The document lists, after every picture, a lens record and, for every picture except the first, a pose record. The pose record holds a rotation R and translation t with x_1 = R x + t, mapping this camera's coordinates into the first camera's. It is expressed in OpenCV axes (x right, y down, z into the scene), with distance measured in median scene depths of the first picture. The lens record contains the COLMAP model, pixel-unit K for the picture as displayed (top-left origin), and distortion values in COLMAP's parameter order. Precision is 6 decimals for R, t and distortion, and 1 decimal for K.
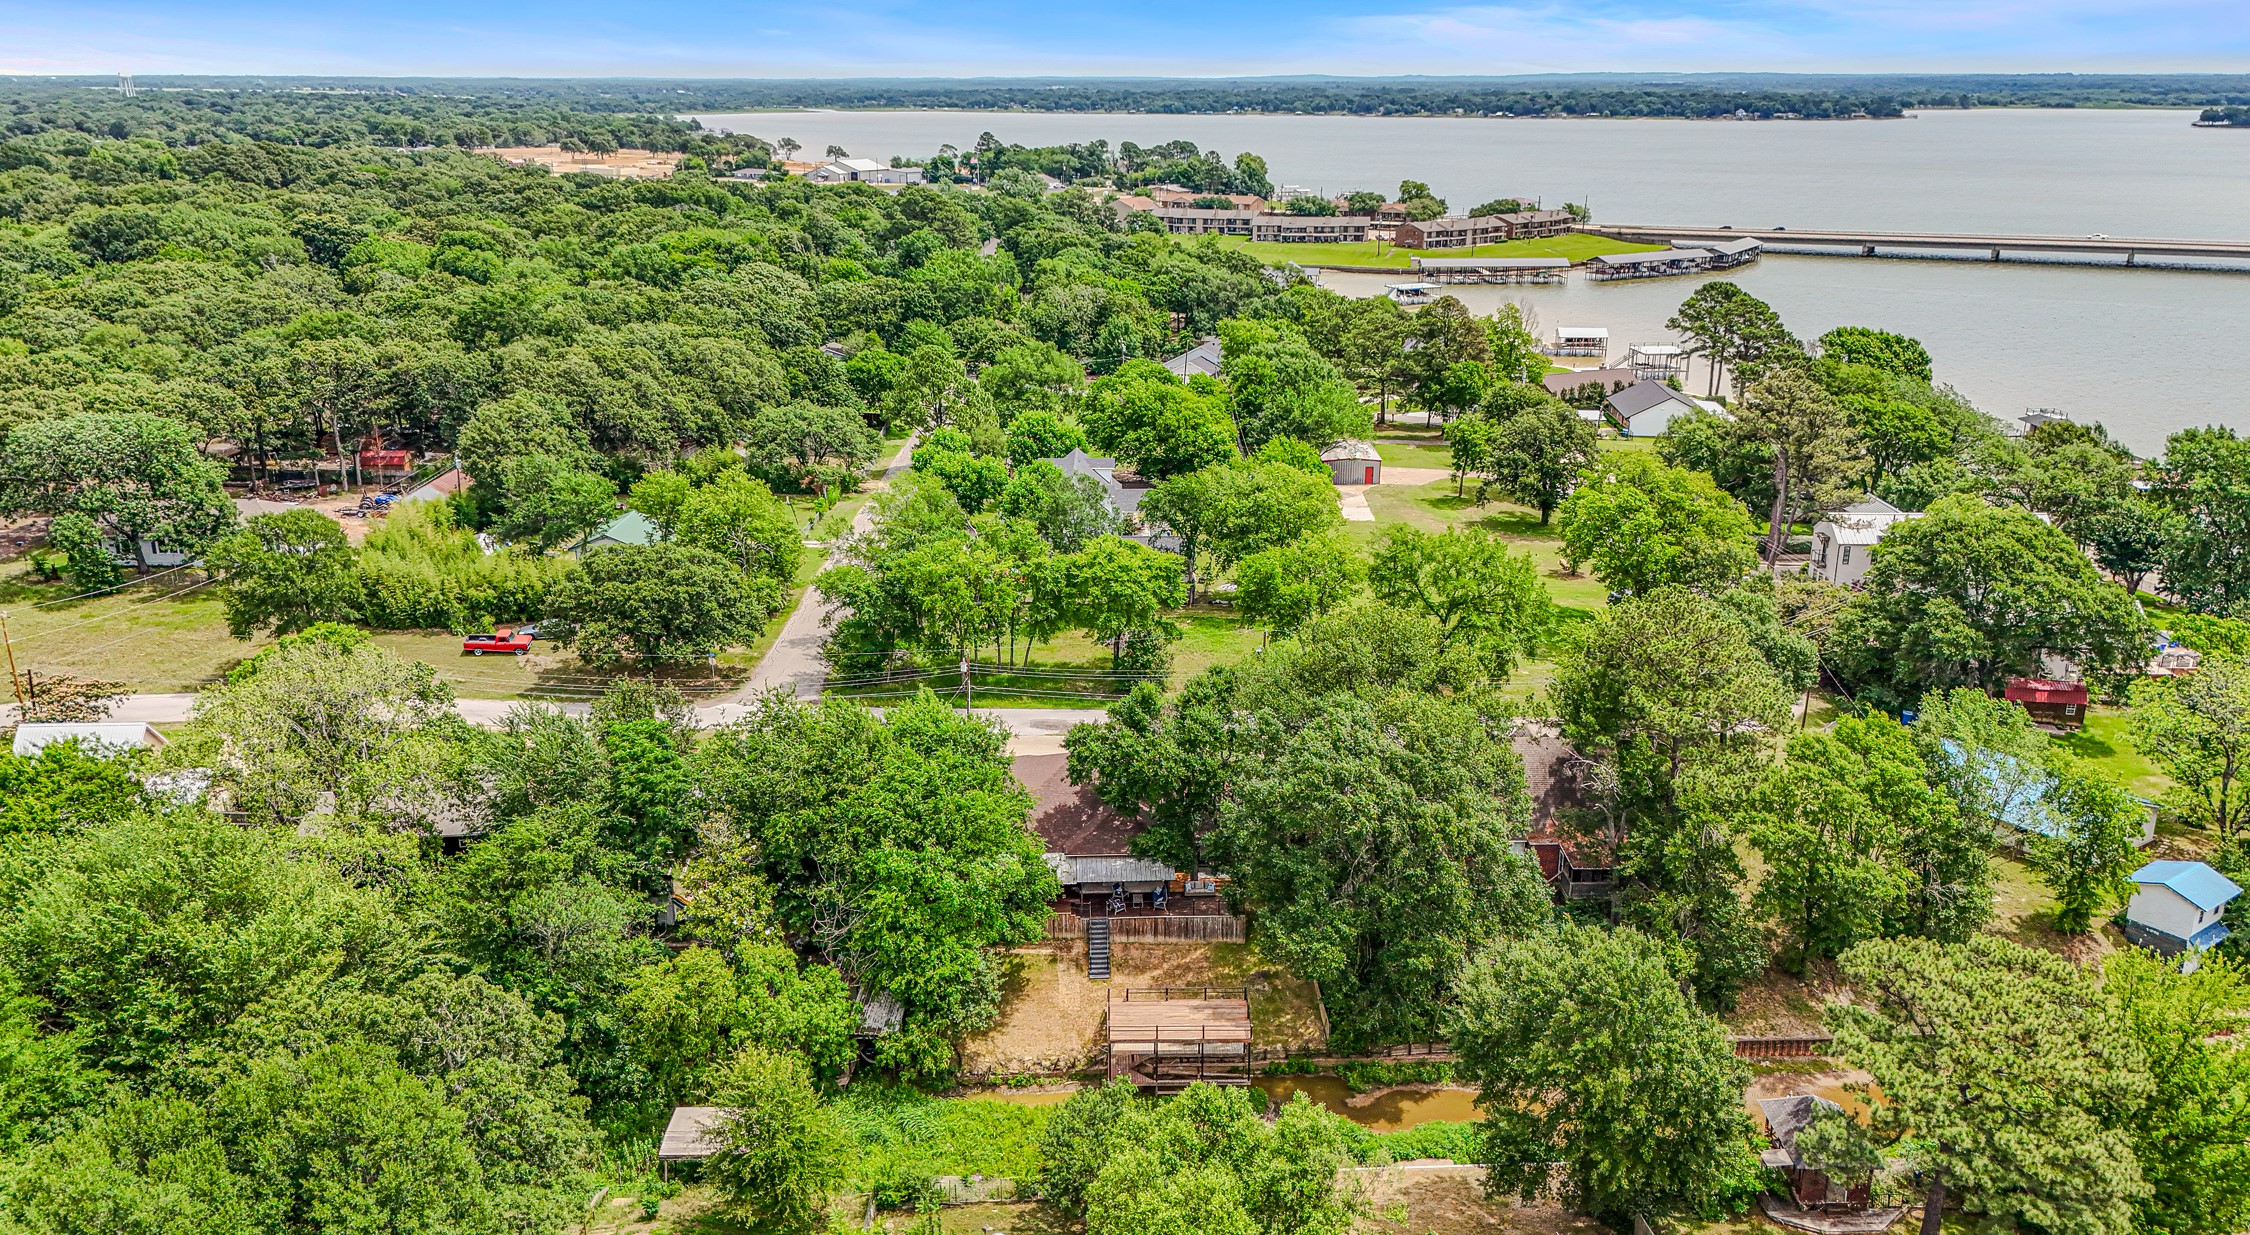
lens RADIAL K [[1593.8, 0, 1119.5], [0, 1593.8, 667.7], [0, 0, 1]] dist [0.035790, -0.050681]
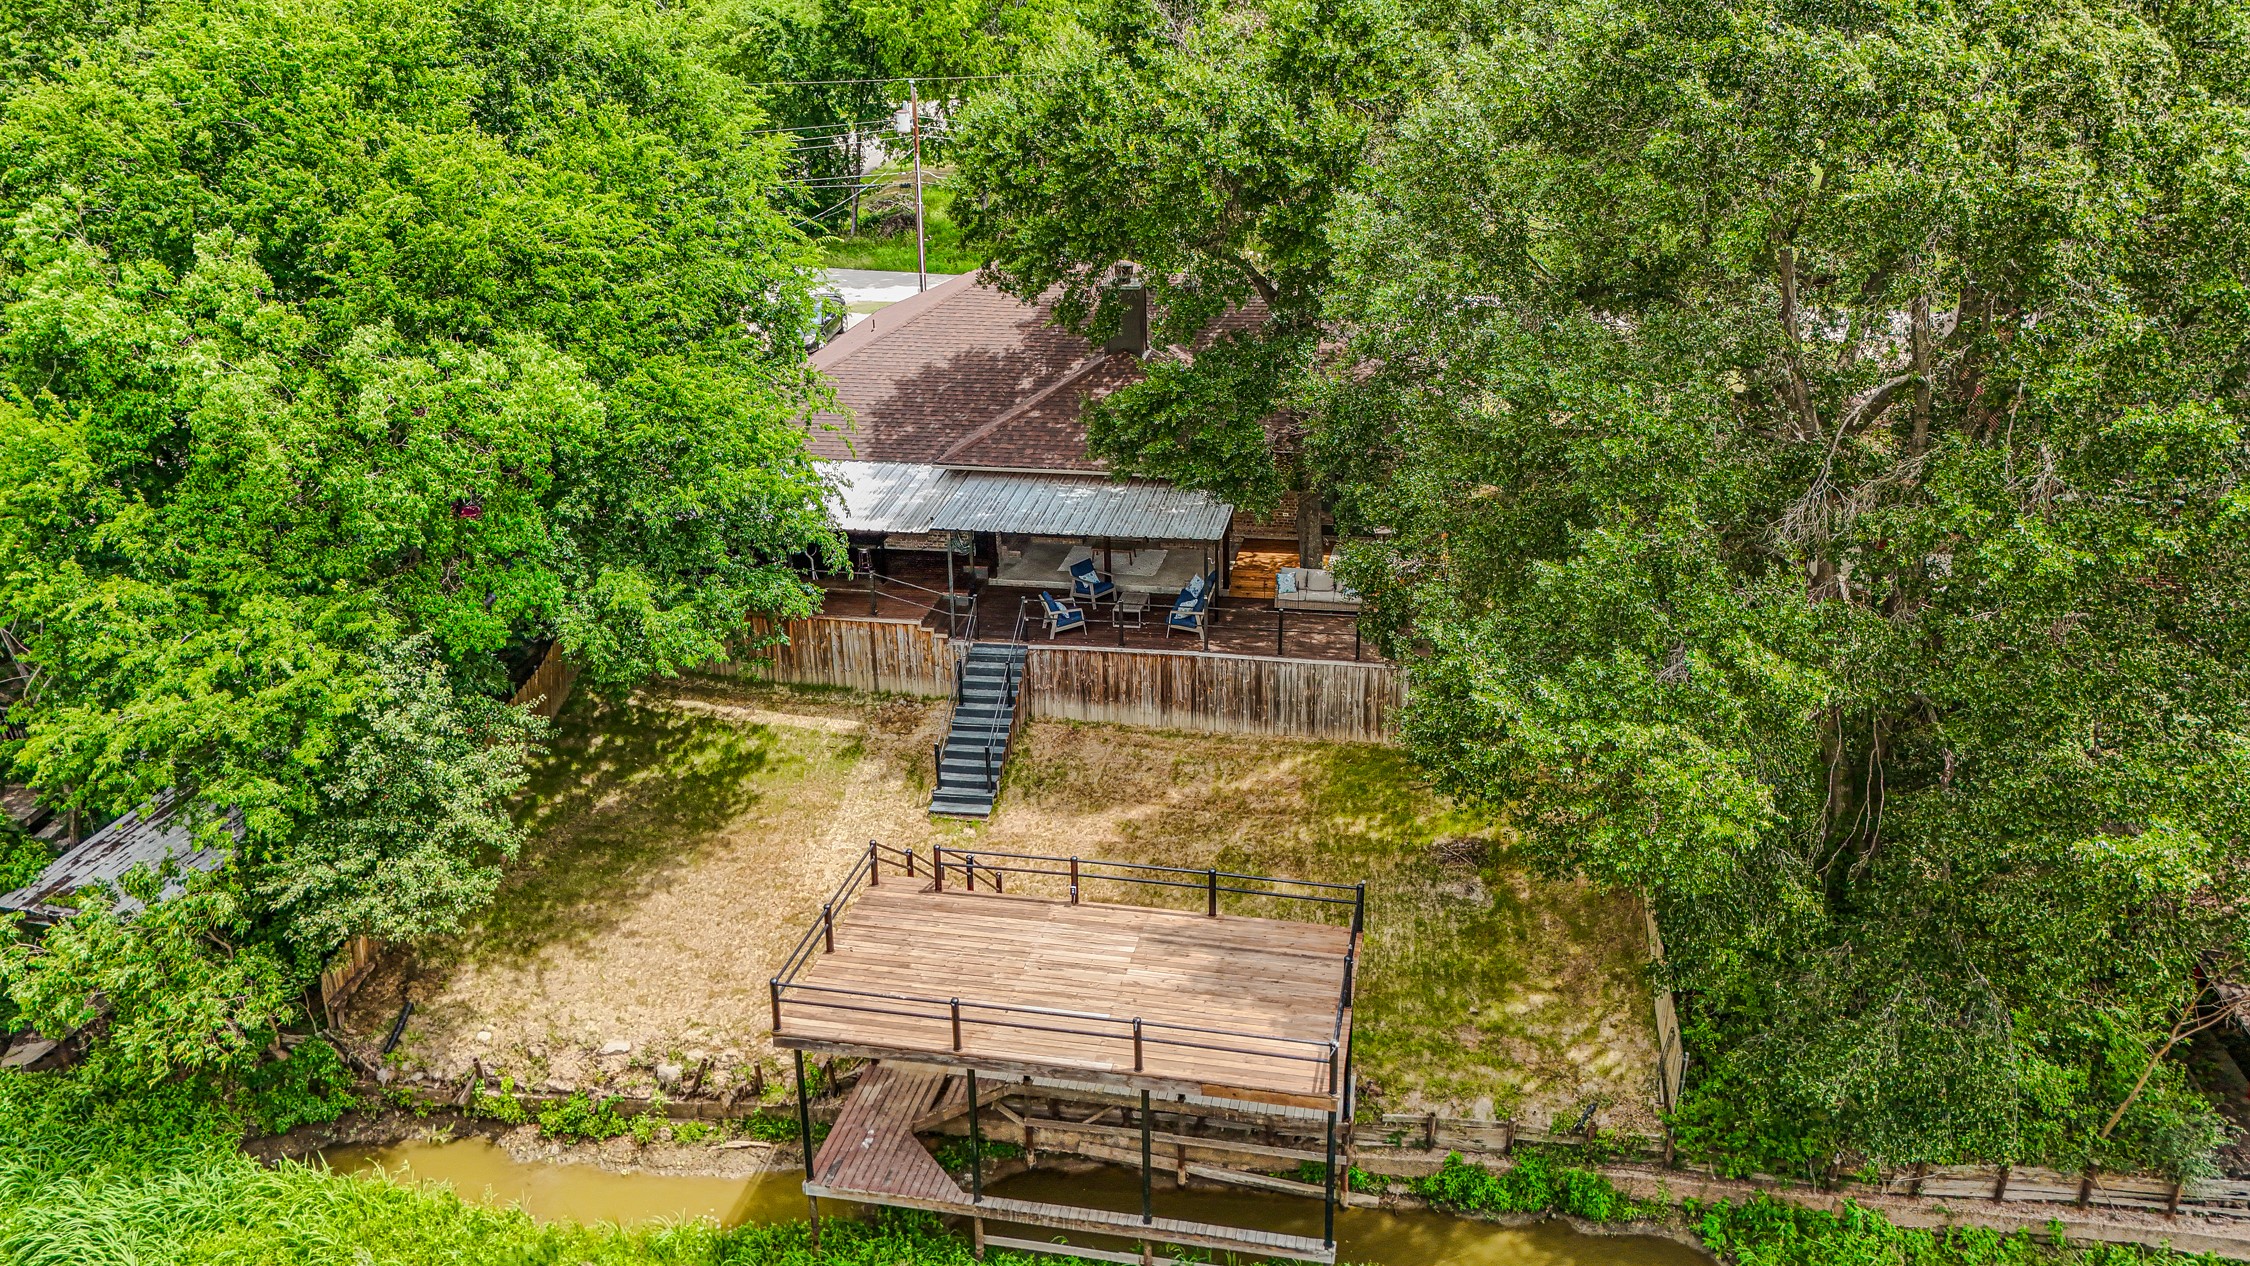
lens RADIAL K [[1776.3, 0, 1125.0], [0, 1776.3, 633.0], [0, 0, 1]] dist [0.103141, -0.002509]
pose [[0.976951, 0.074804, -0.199929, 0.029448], [-0.062008, 0.995651, 0.069522, 0.042439], [0.204260, -0.055522, 0.977341, 0.212438]]
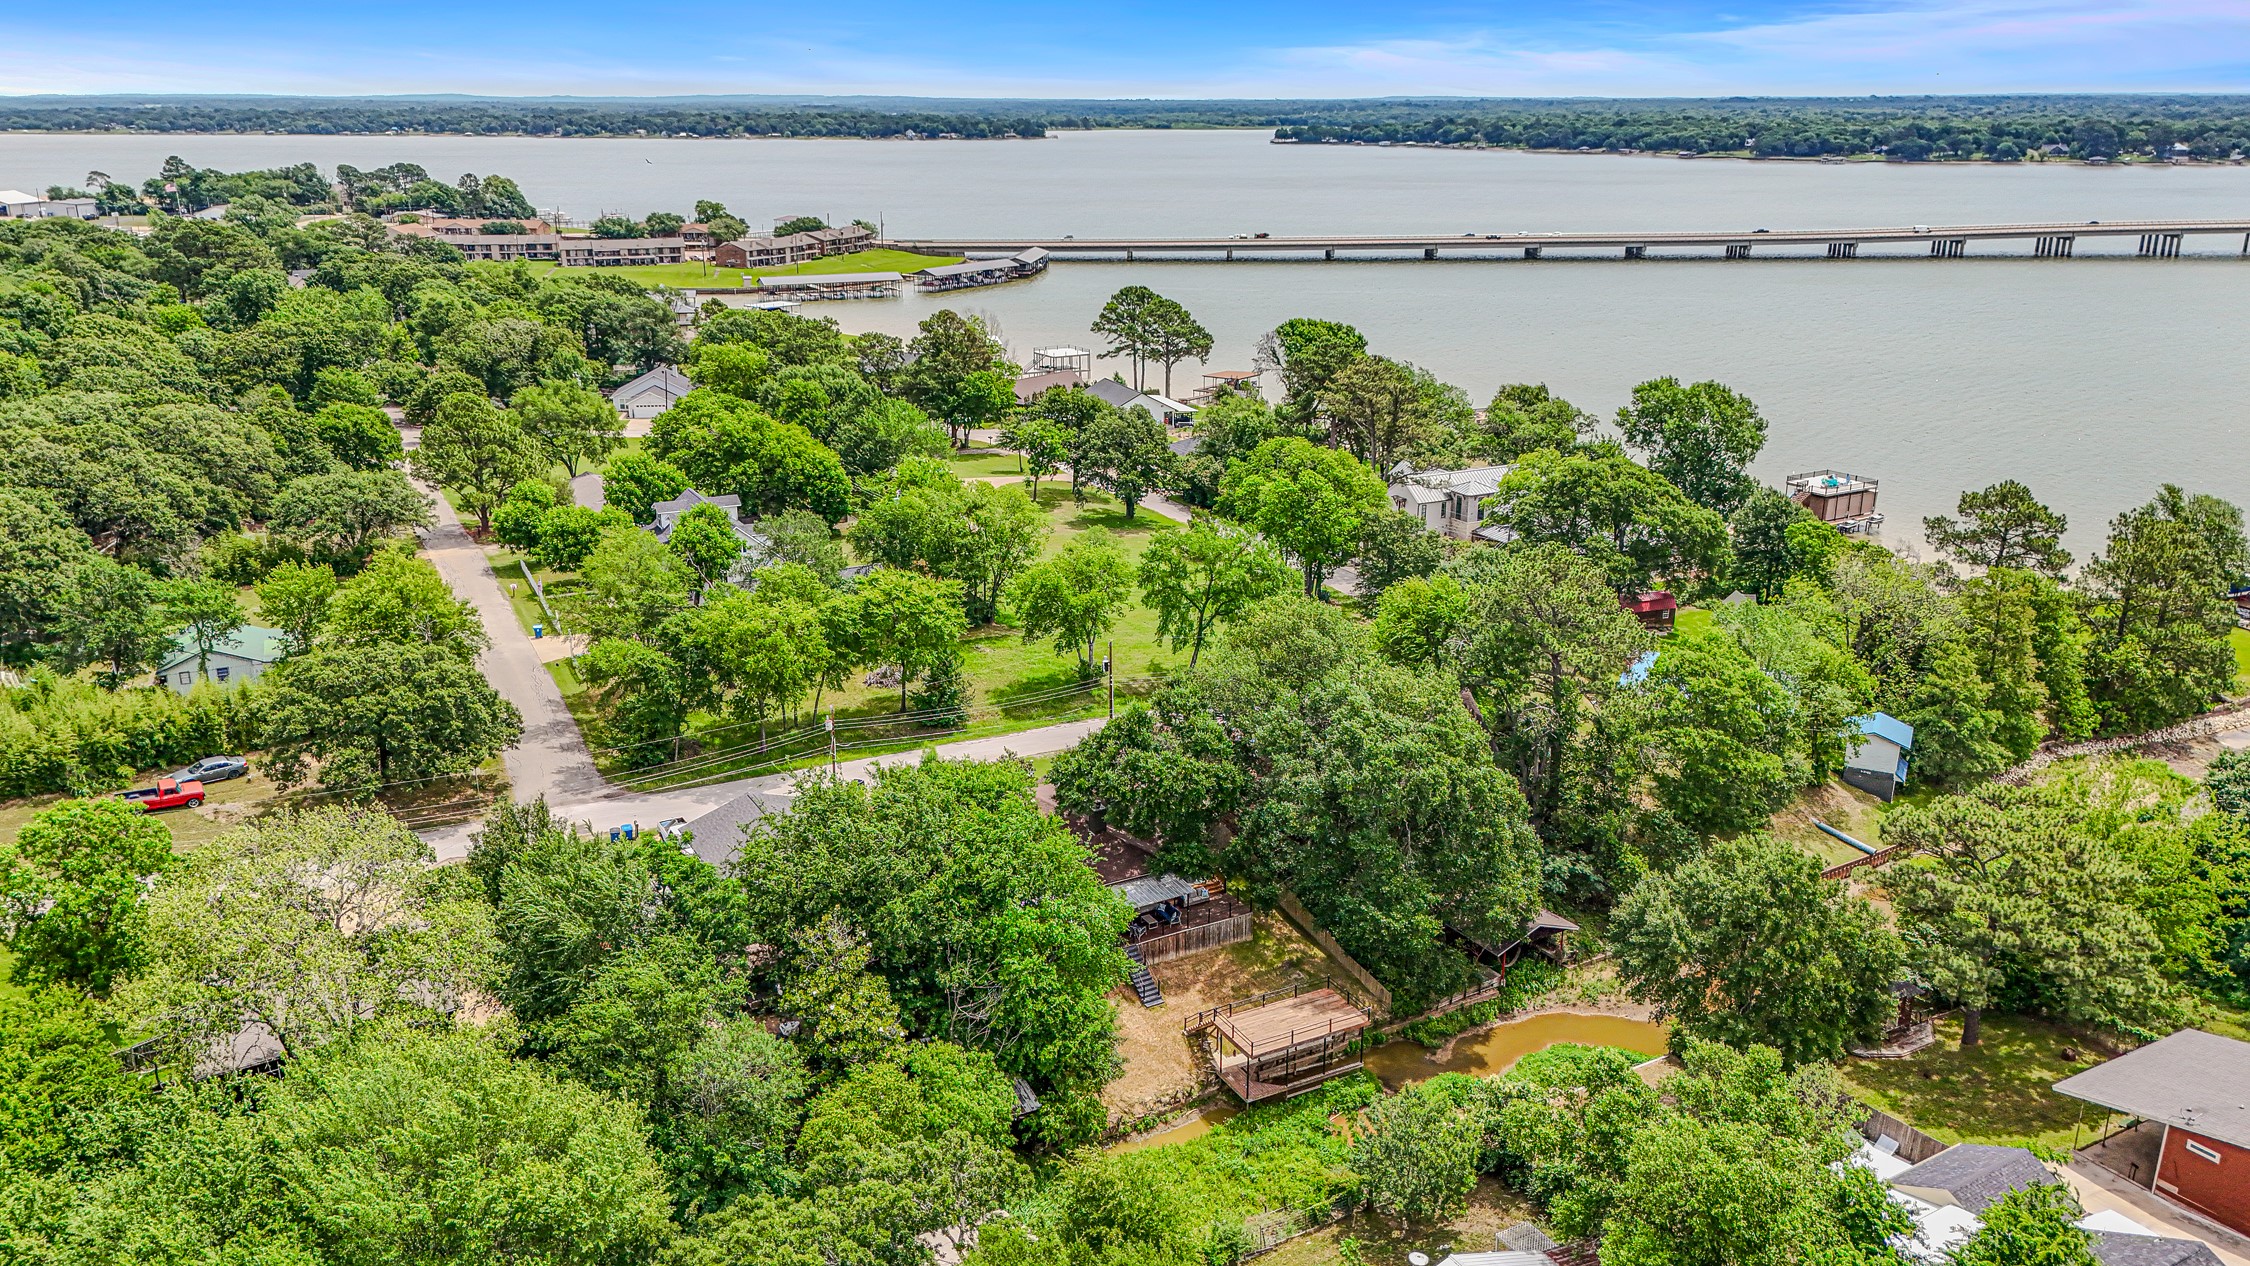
lens RADIAL K [[1600.4, 0, 1125.0], [0, 1600.4, 633.0], [0, 0, 1]] dist [0.005217, -0.020841]
pose [[0.888493, -0.138273, 0.437562, -0.139100], [0.151731, 0.988413, 0.004247, -0.012474], [-0.433079, 0.062618, 0.899178, 0.035205]]
